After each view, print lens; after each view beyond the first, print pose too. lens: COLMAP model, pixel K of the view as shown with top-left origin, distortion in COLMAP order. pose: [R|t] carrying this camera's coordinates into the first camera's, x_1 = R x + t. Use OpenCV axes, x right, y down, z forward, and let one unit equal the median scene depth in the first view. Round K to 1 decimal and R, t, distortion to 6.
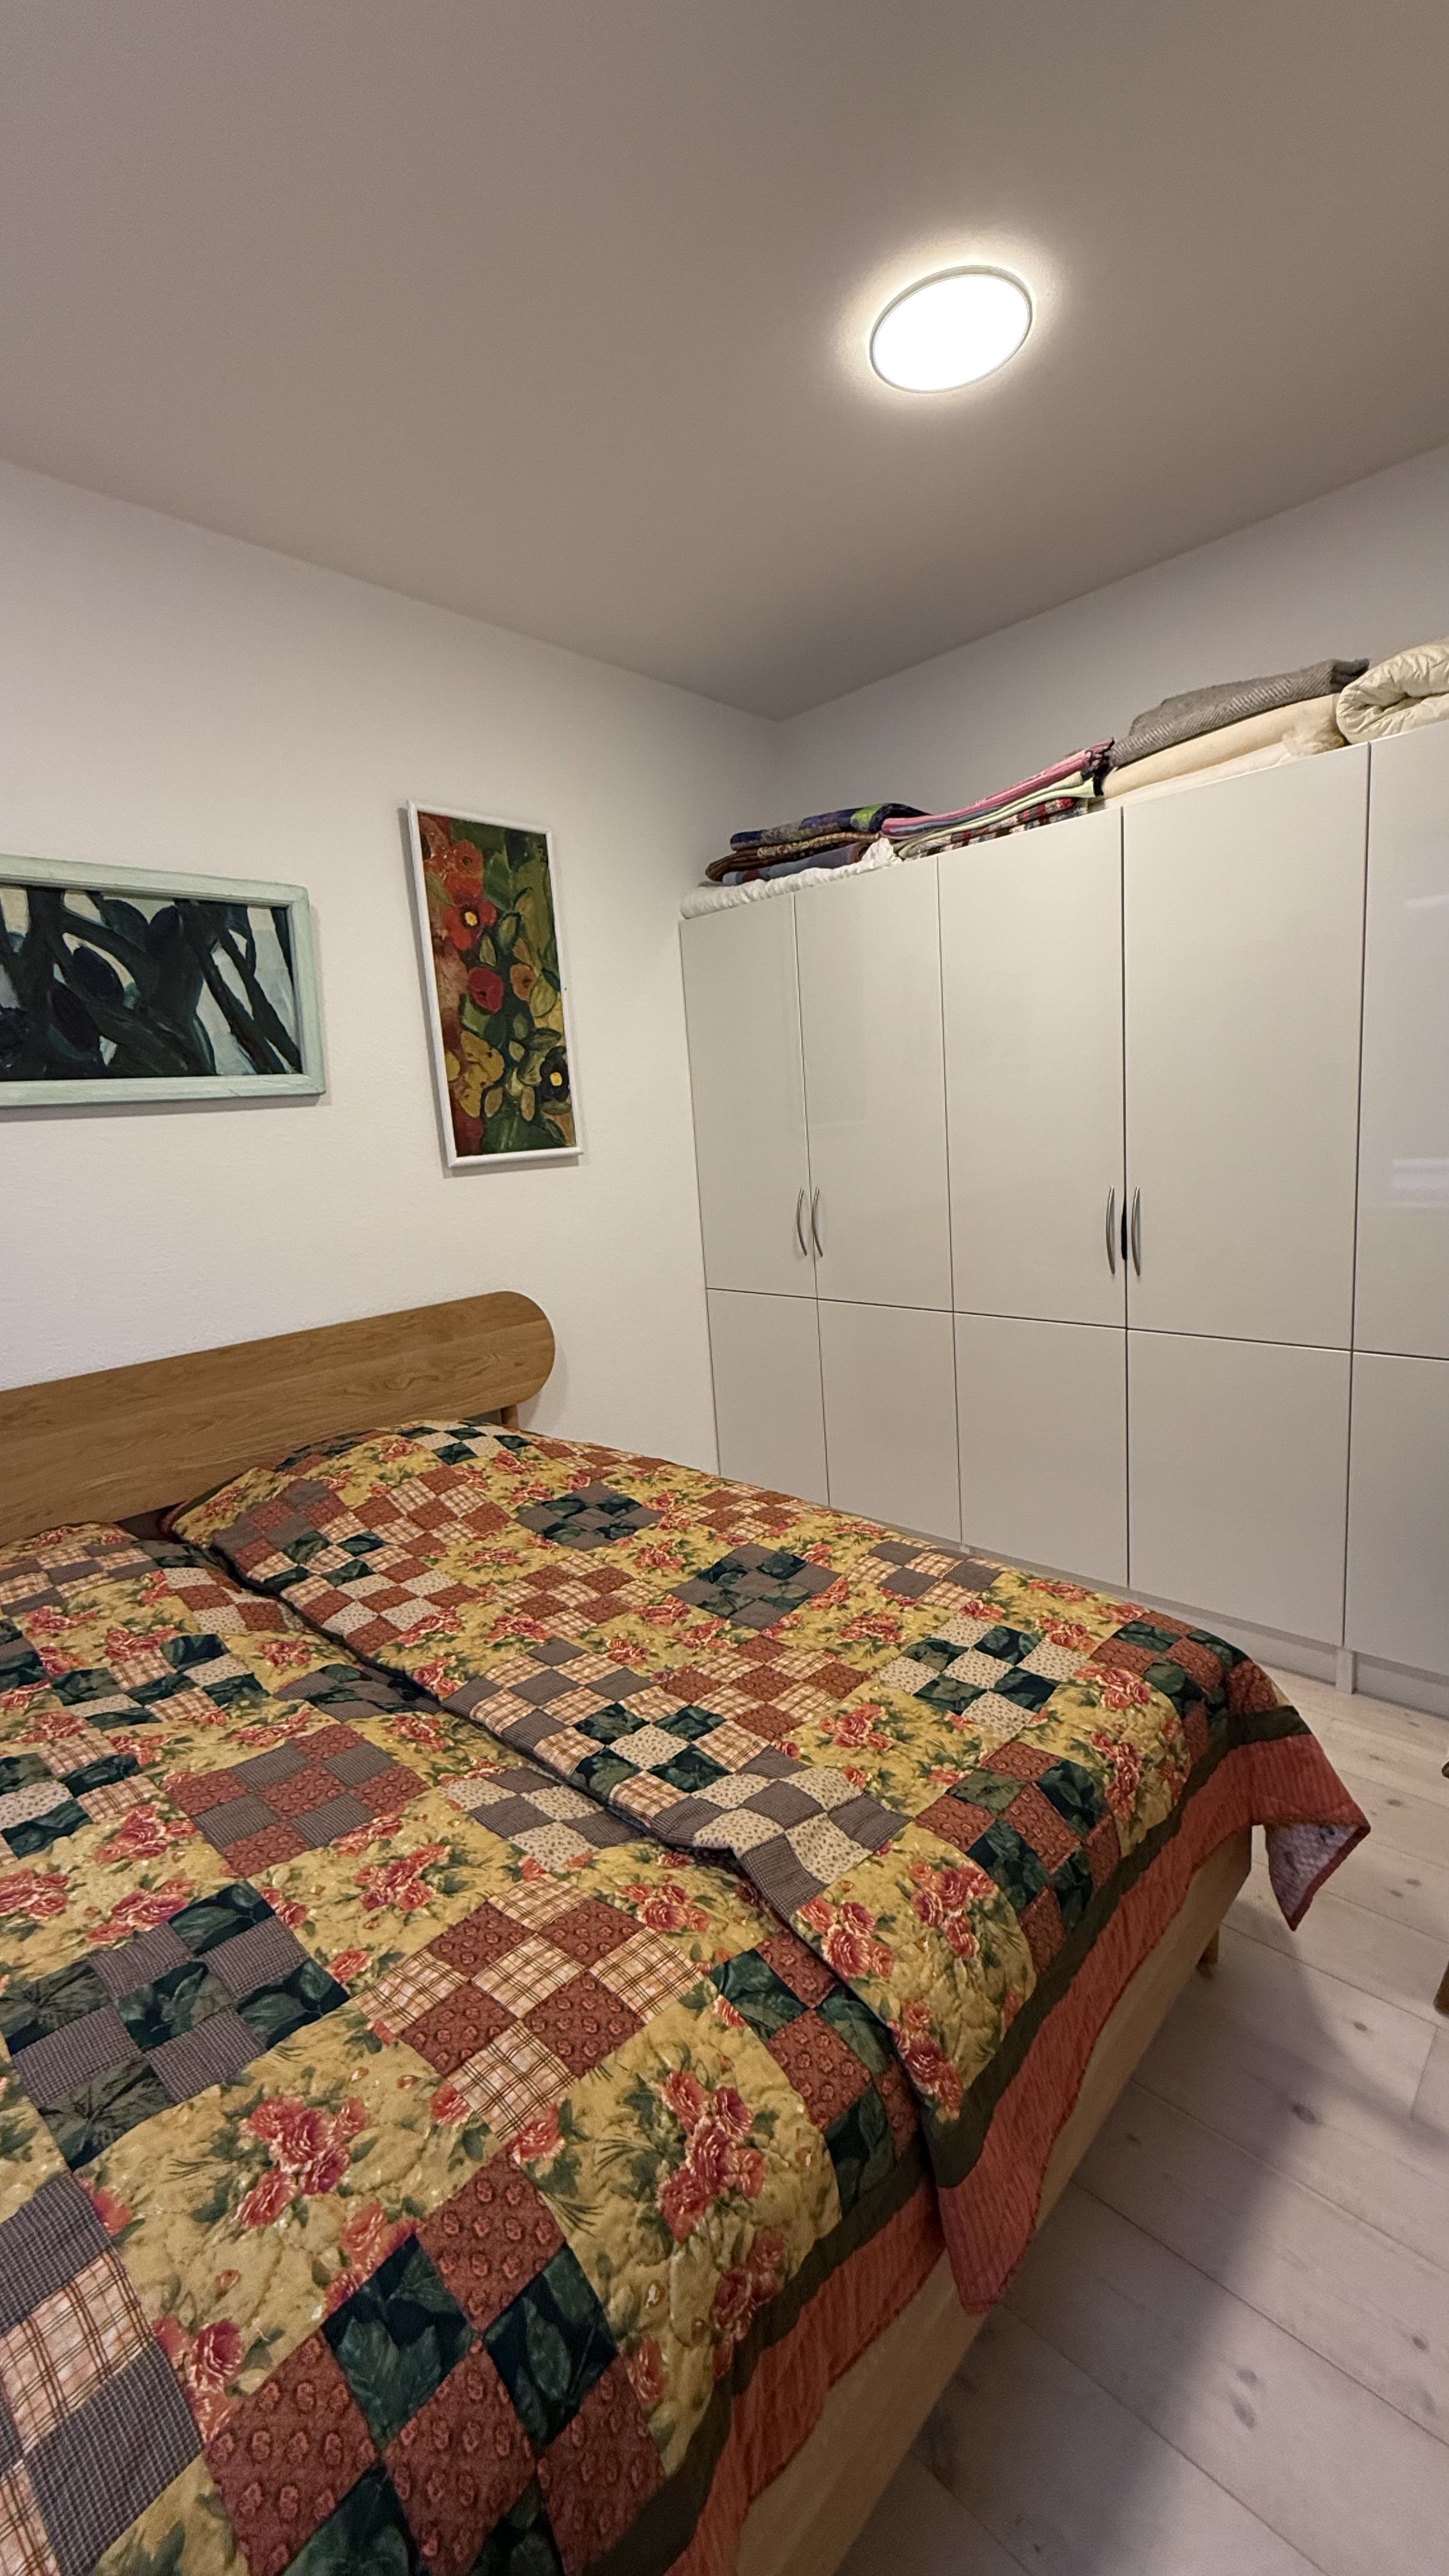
lens RADIAL K [[1027.3, 0, 726.2], [0, 1027.3, 1279.3], [0, 0, 1]] dist [0.001723, -0.000395]
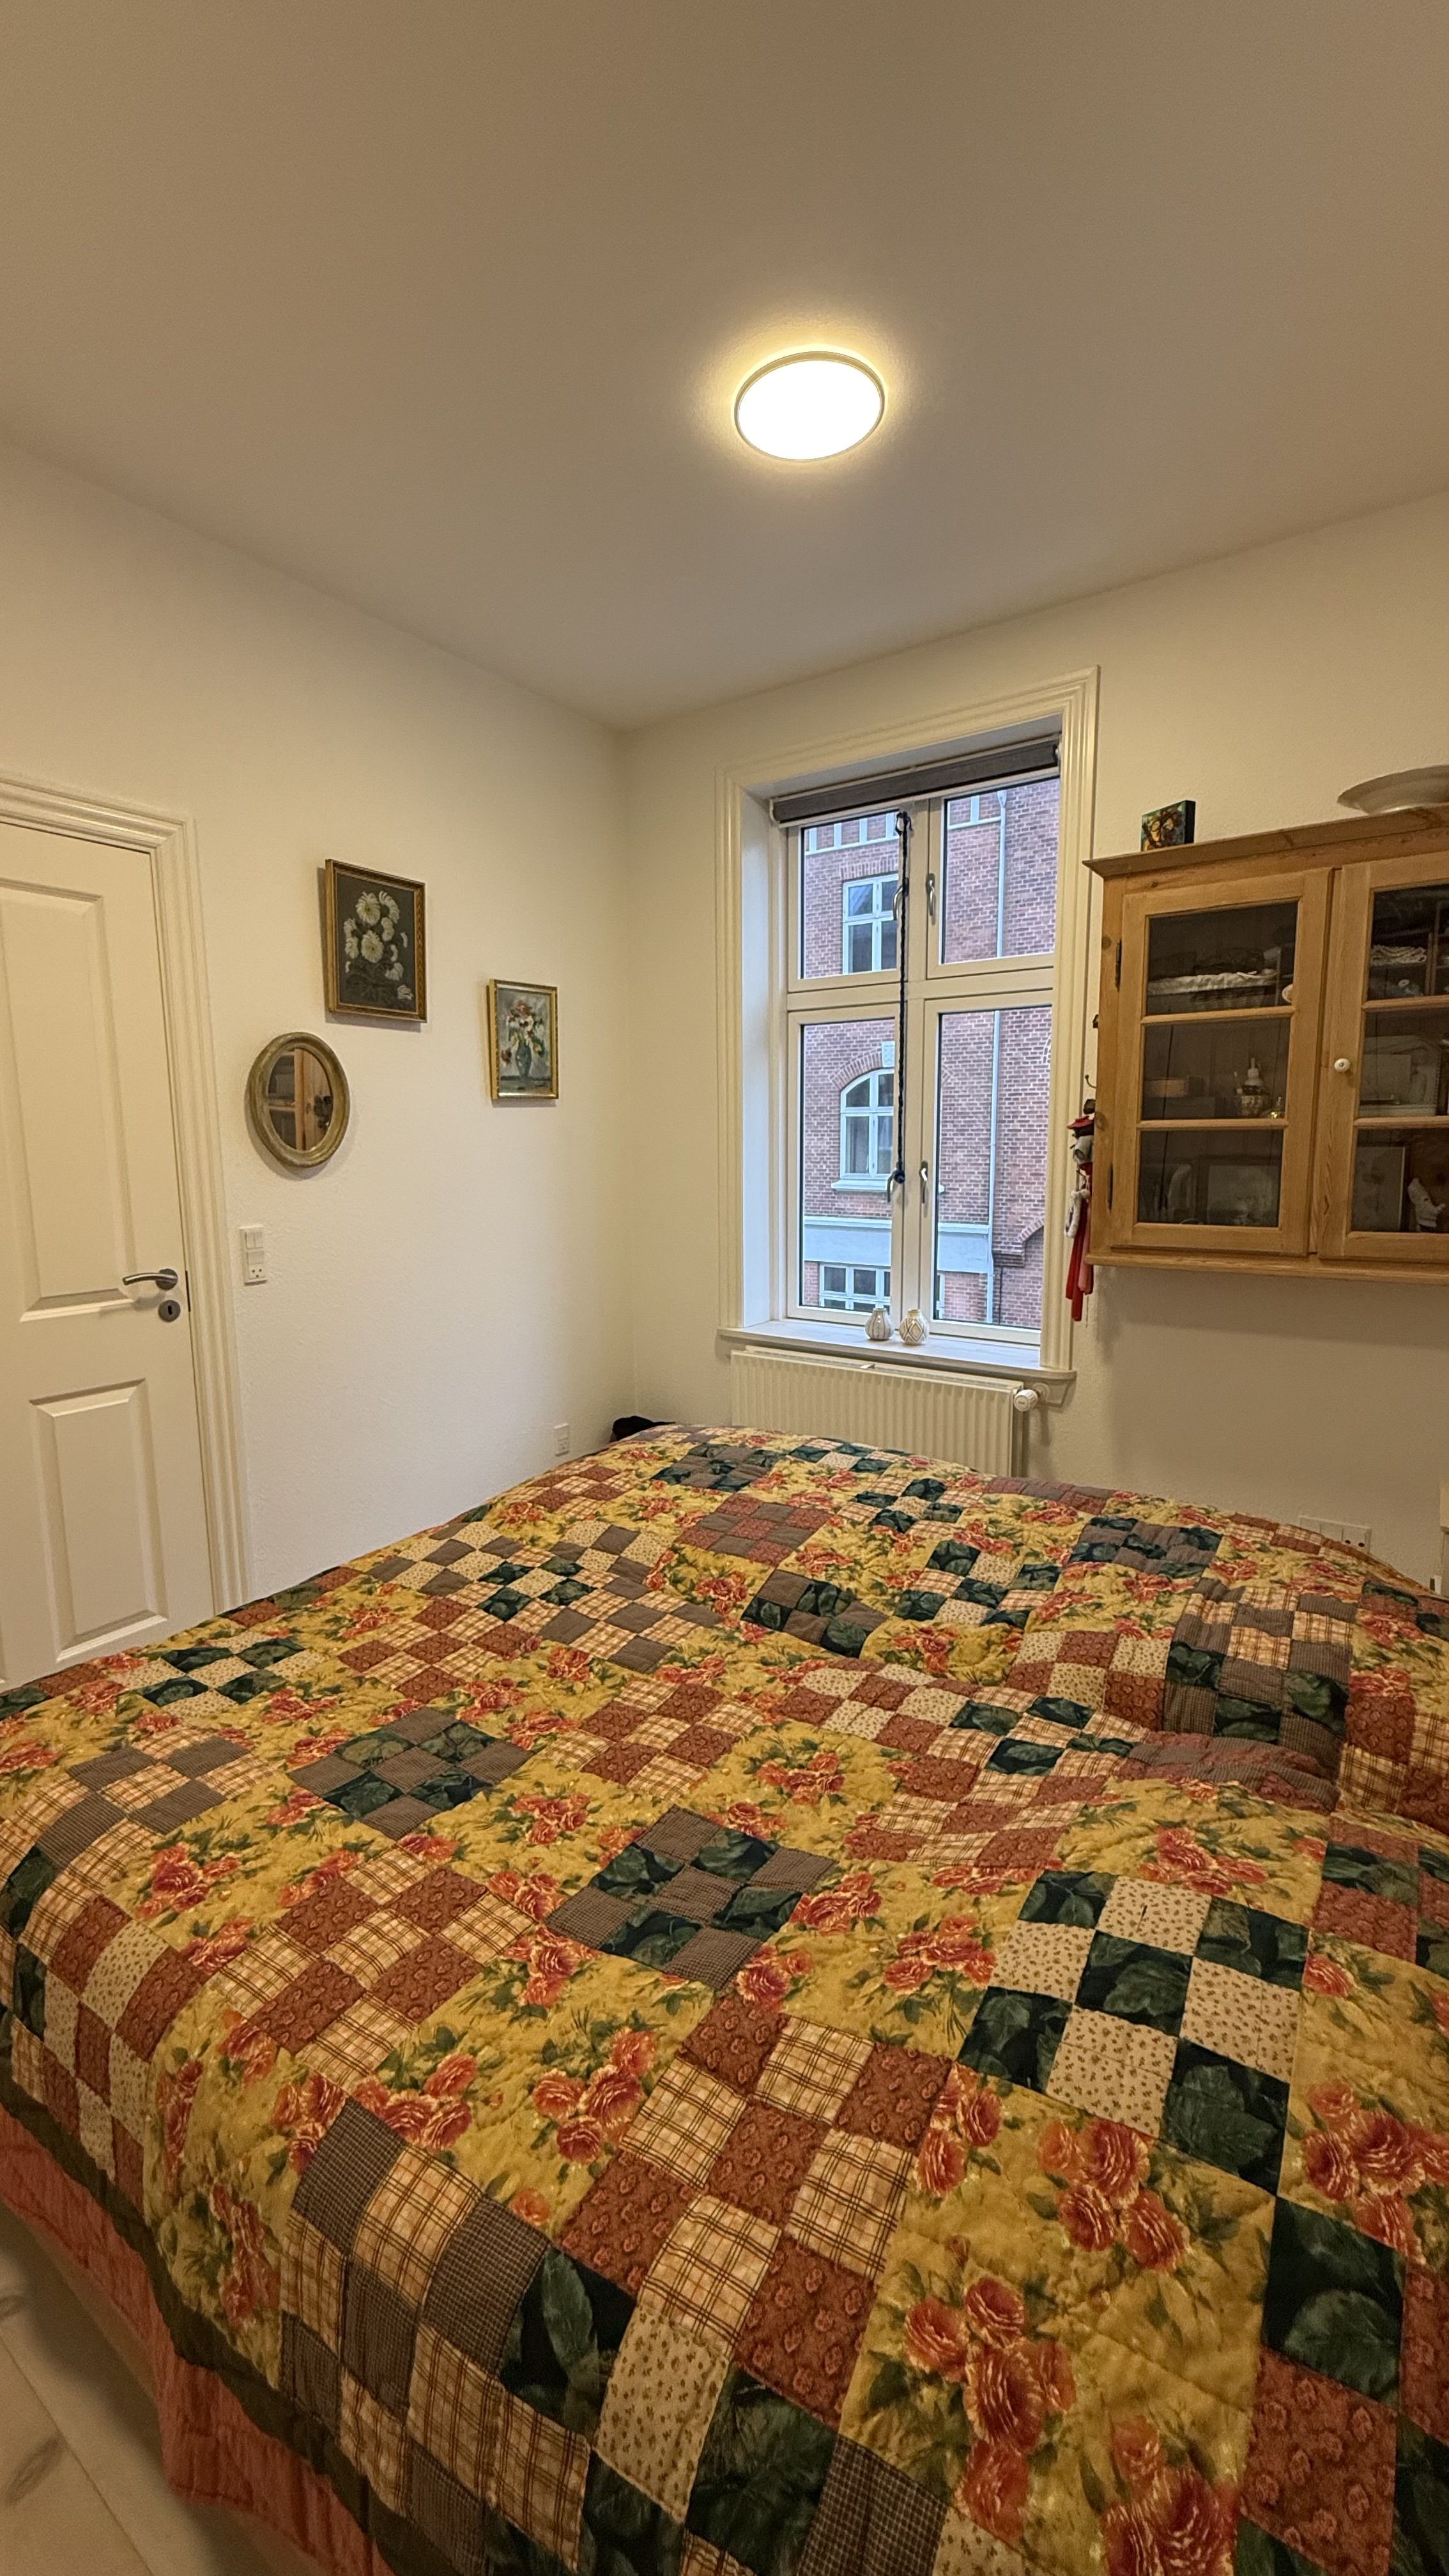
lens RADIAL K [[1027.3, 0, 720.1], [0, 1027.3, 1292.1], [0, 0, 1]] dist [0.001723, -0.000395]
pose [[-0.984797, 0.099877, -0.142125, -0.127698], [0.049874, 0.946299, 0.319423, -0.264524], [0.166395, 0.307478, -0.936894, 1.743455]]
